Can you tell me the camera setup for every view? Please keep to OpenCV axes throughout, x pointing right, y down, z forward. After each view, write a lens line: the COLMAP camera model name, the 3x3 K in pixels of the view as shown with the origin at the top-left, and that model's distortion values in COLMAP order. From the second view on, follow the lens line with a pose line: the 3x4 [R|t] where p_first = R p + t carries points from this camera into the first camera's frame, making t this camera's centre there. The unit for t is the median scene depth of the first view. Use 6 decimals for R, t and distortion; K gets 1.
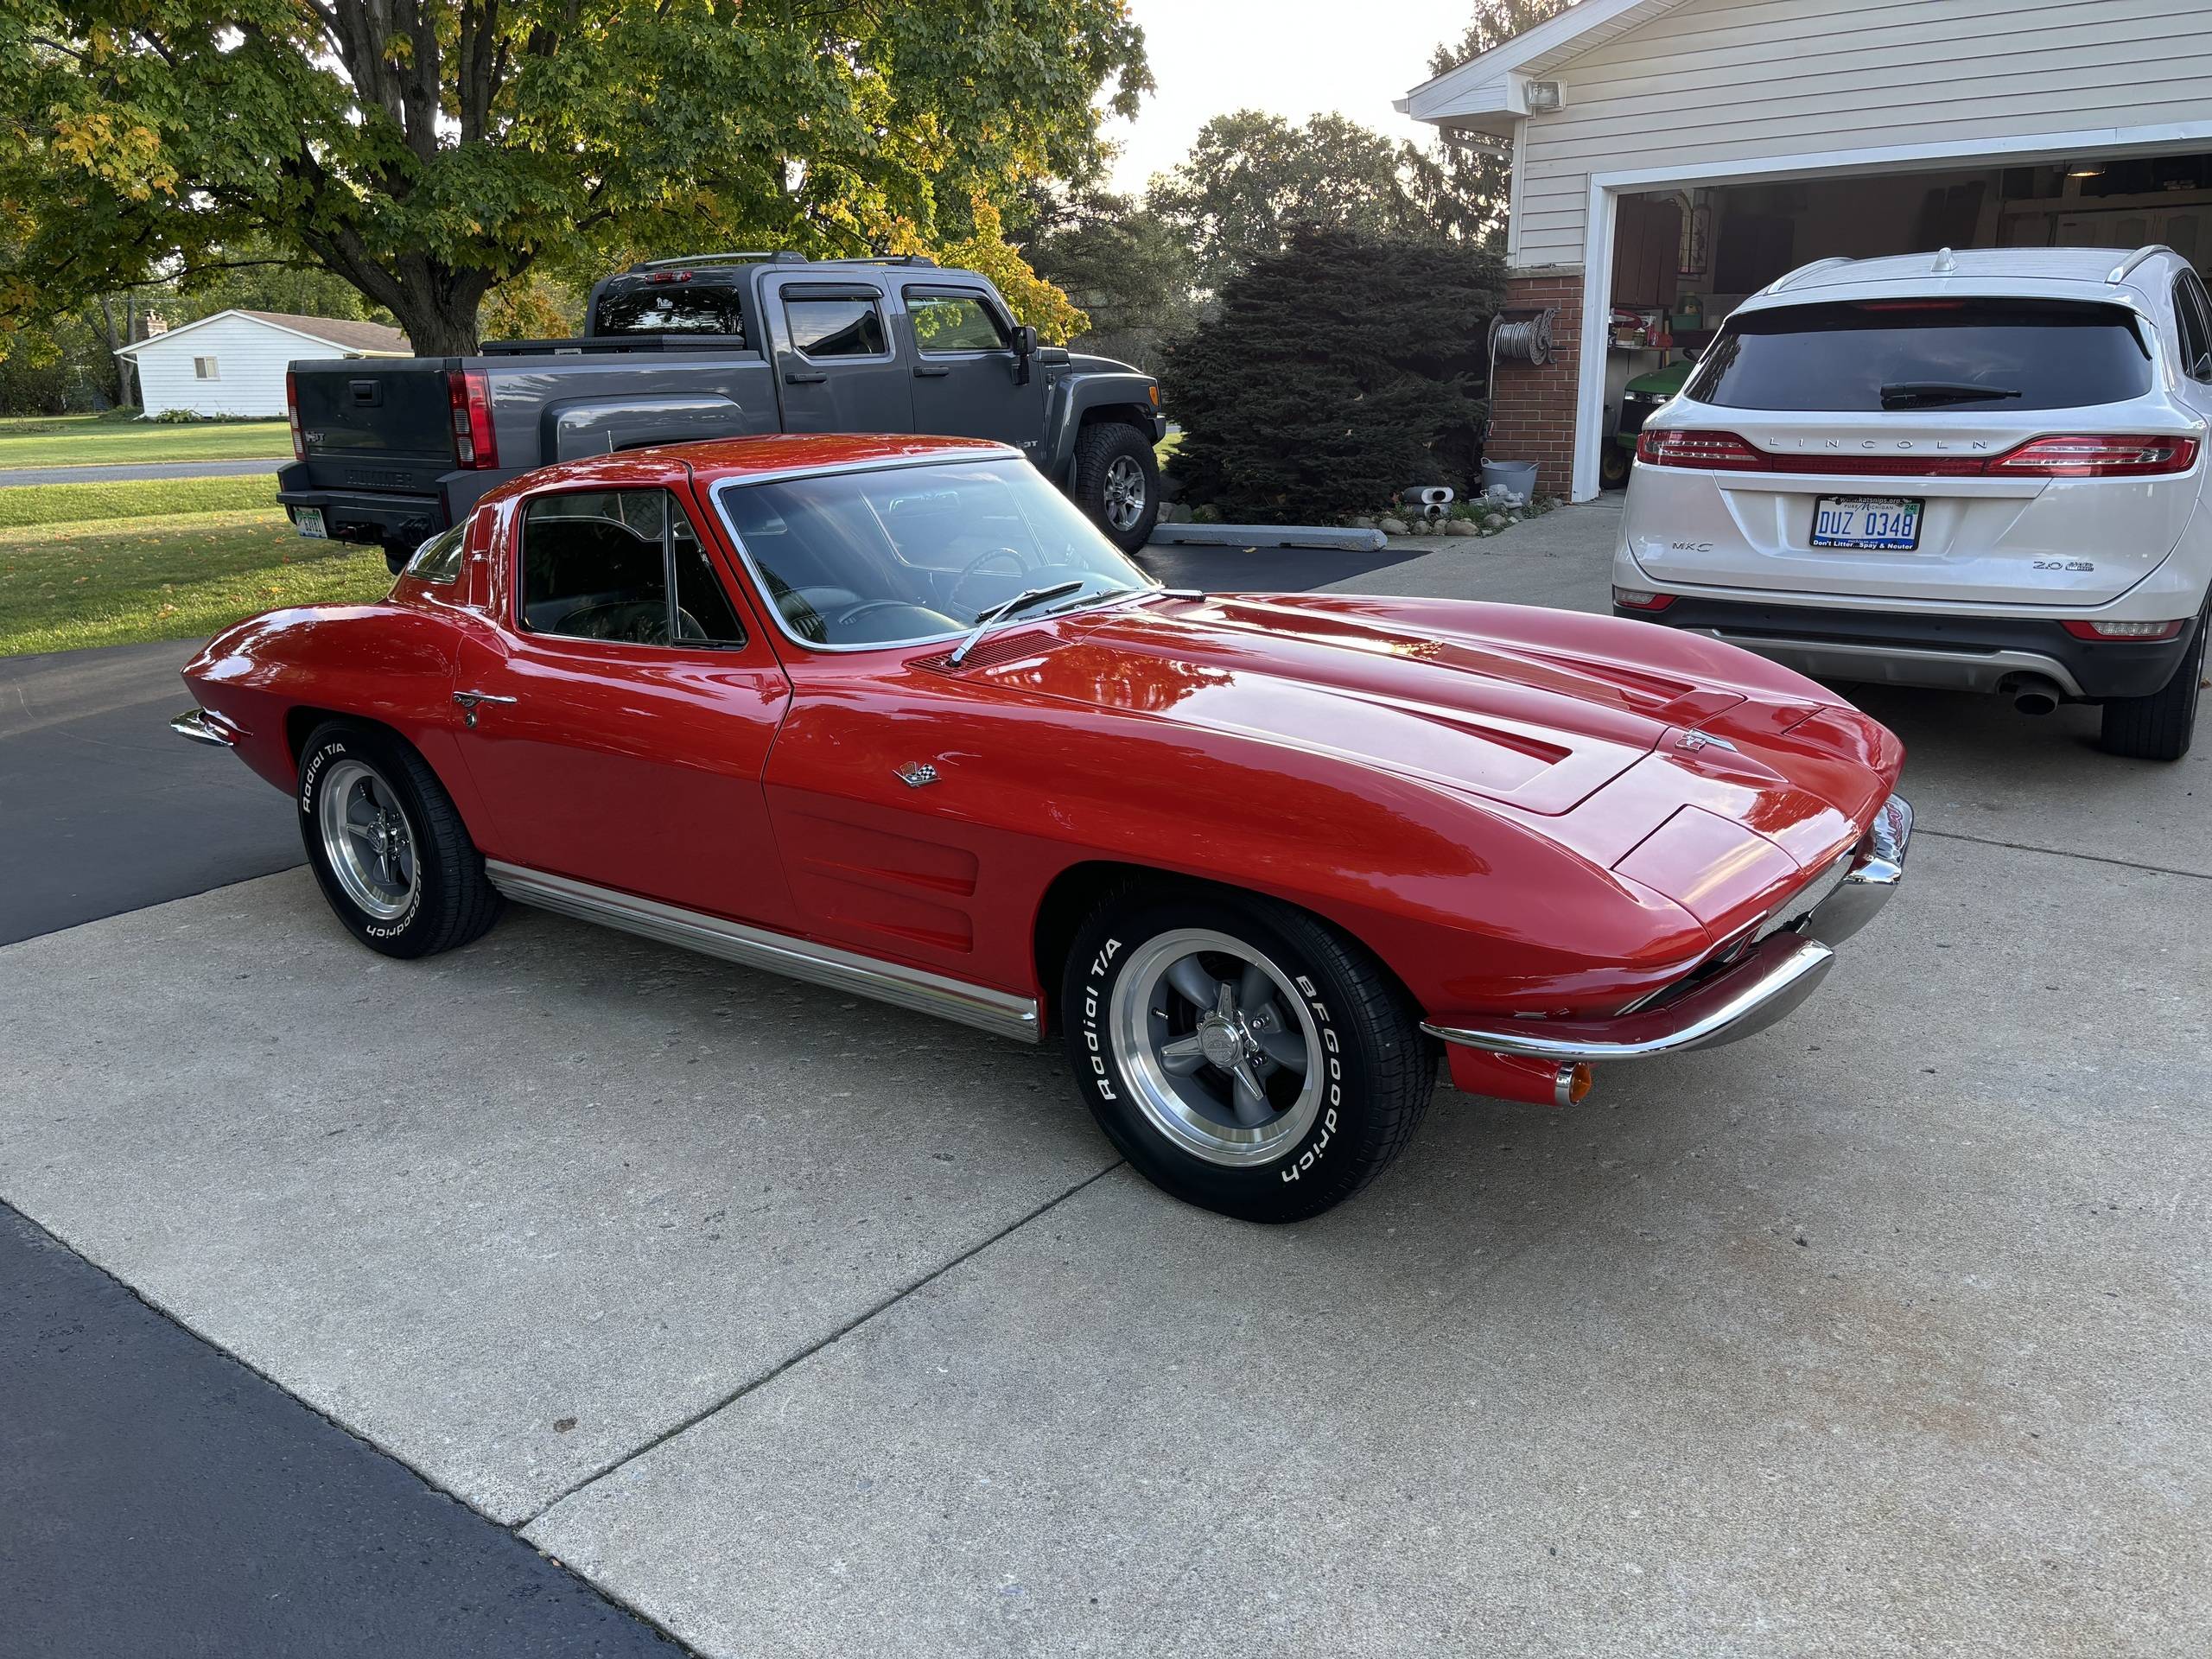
lens RADIAL K [[1659.6, 0, 1108.8], [0, 1659.6, 832.9], [0, 0, 1]] dist [0.055257, -0.059733]
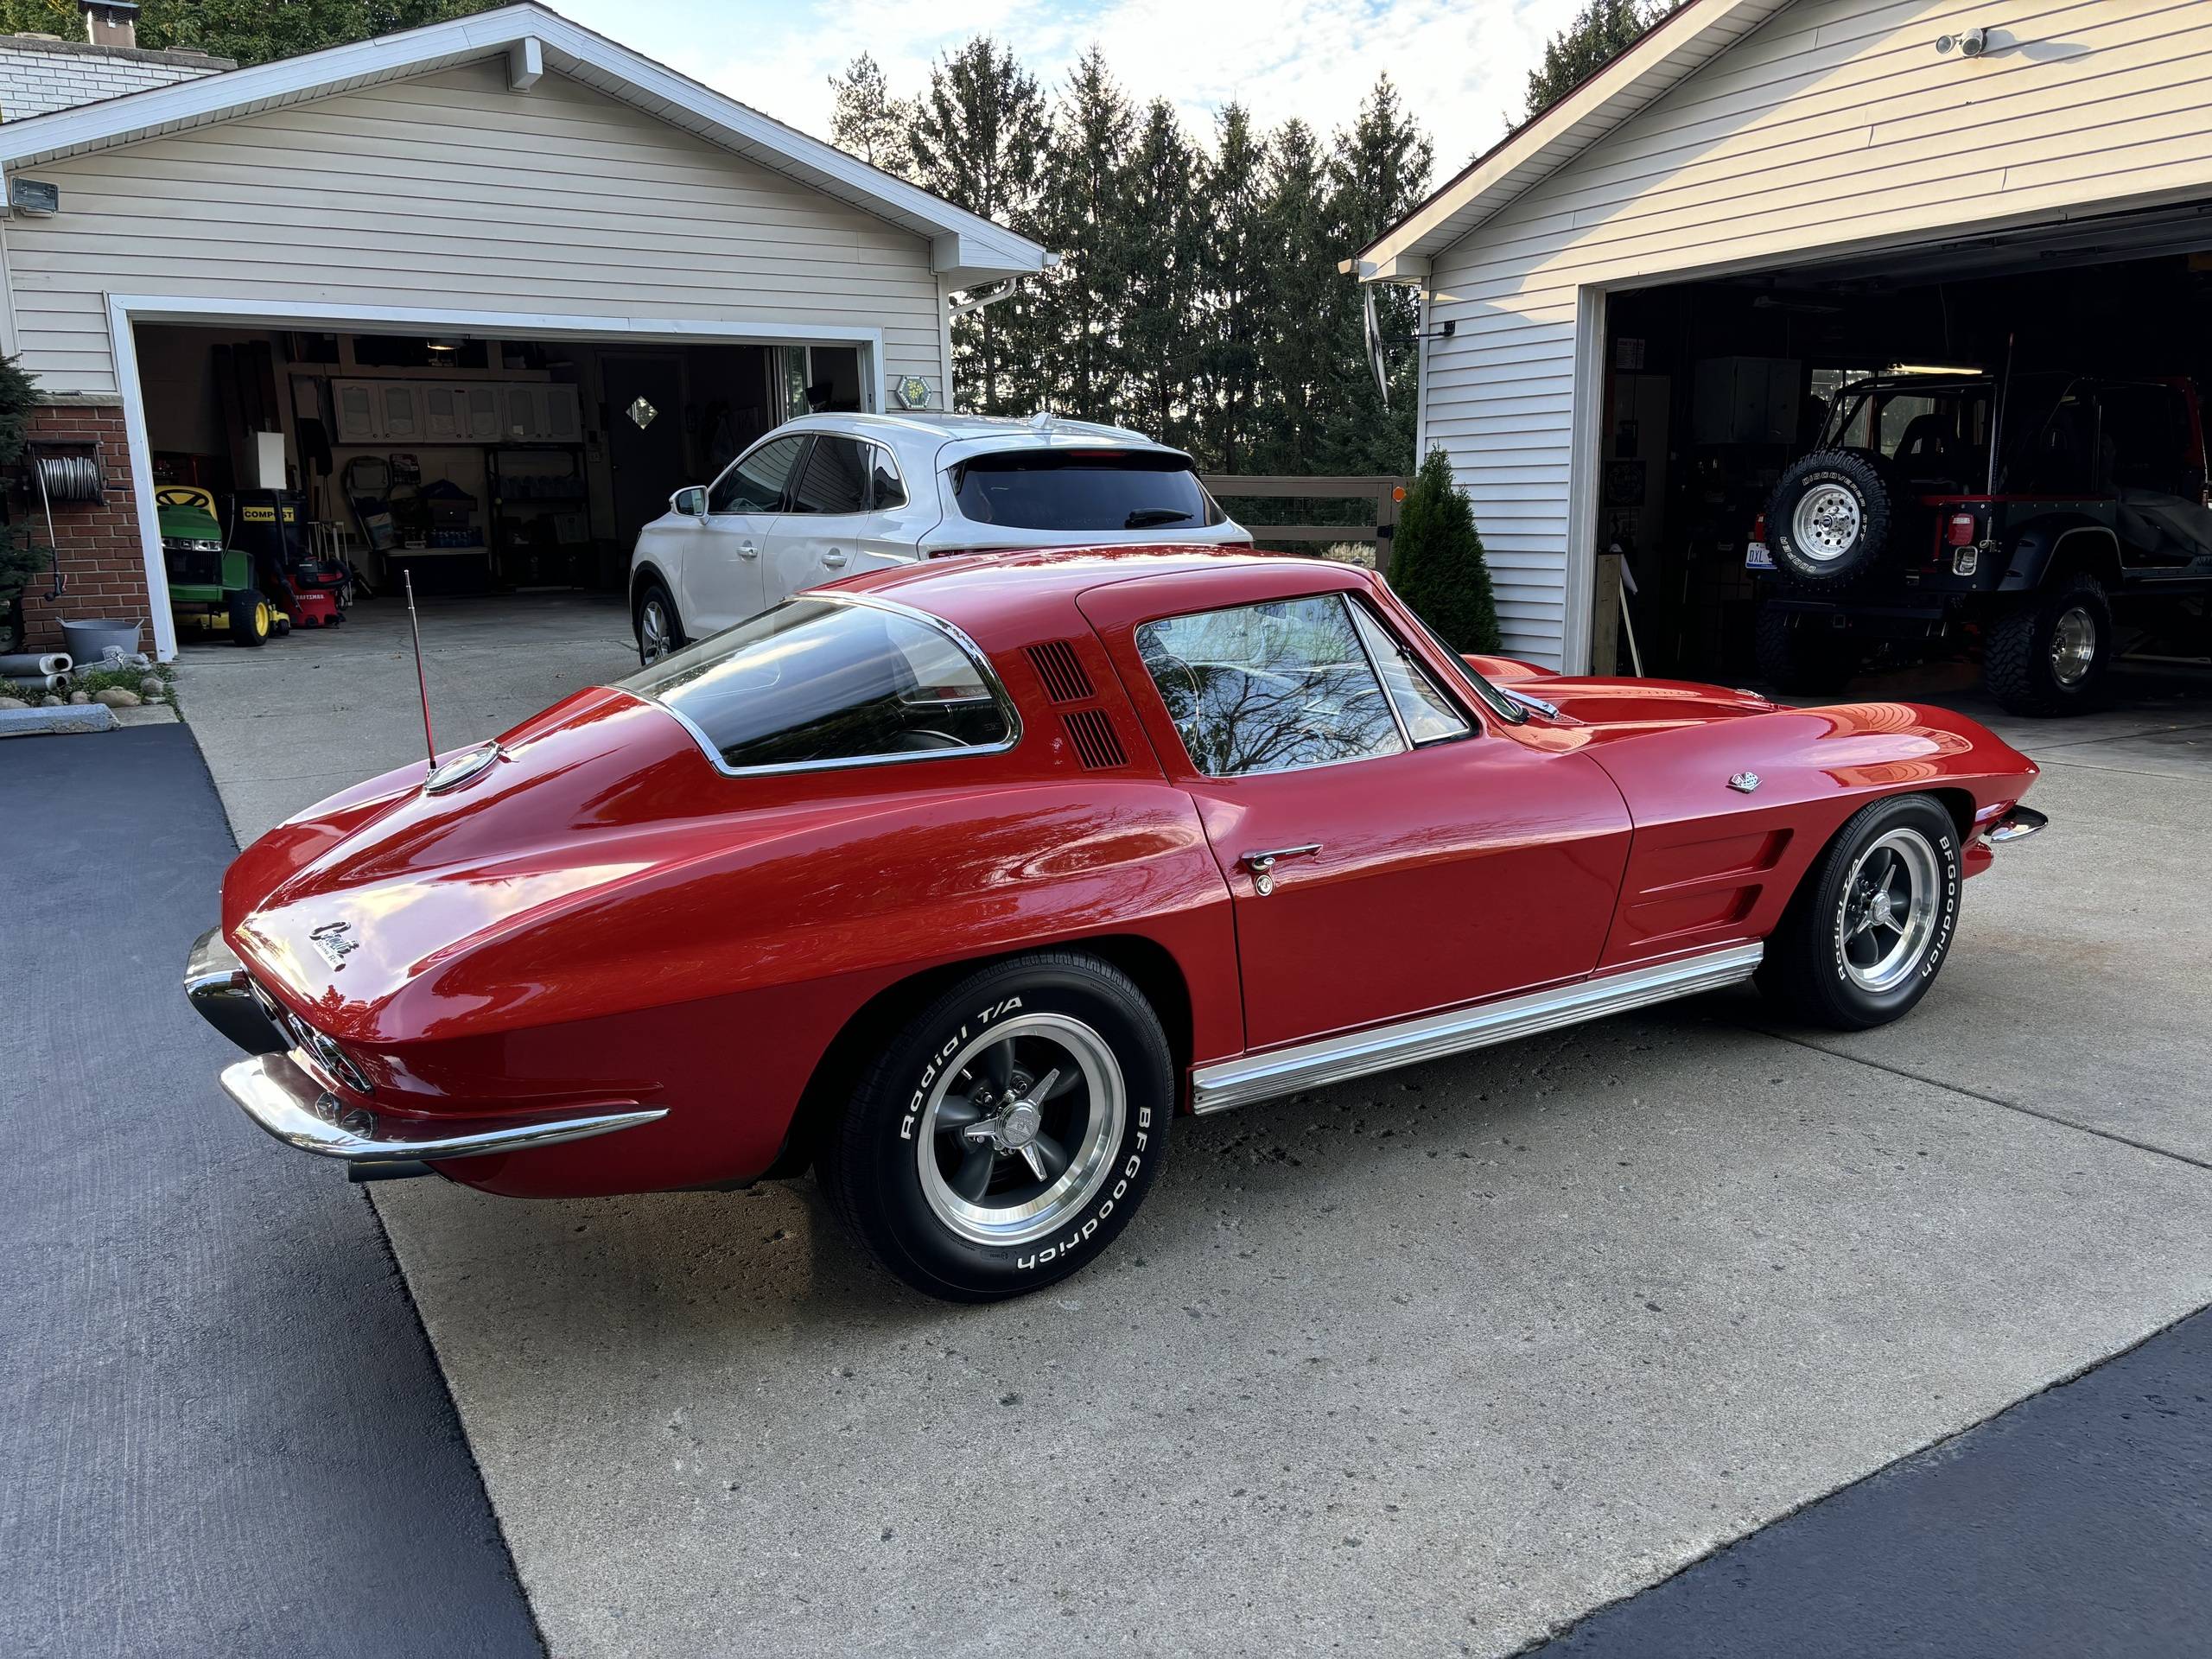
lens RADIAL K [[1659.6, 0, 1108.8], [0, 1659.6, 832.9], [0, 0, 1]] dist [0.055257, -0.059733]
pose [[0.367271, -0.174428, 0.913612, -1.167320], [0.259127, 0.962557, 0.079604, -0.178941], [-0.893289, 0.207505, 0.398719, 0.756656]]
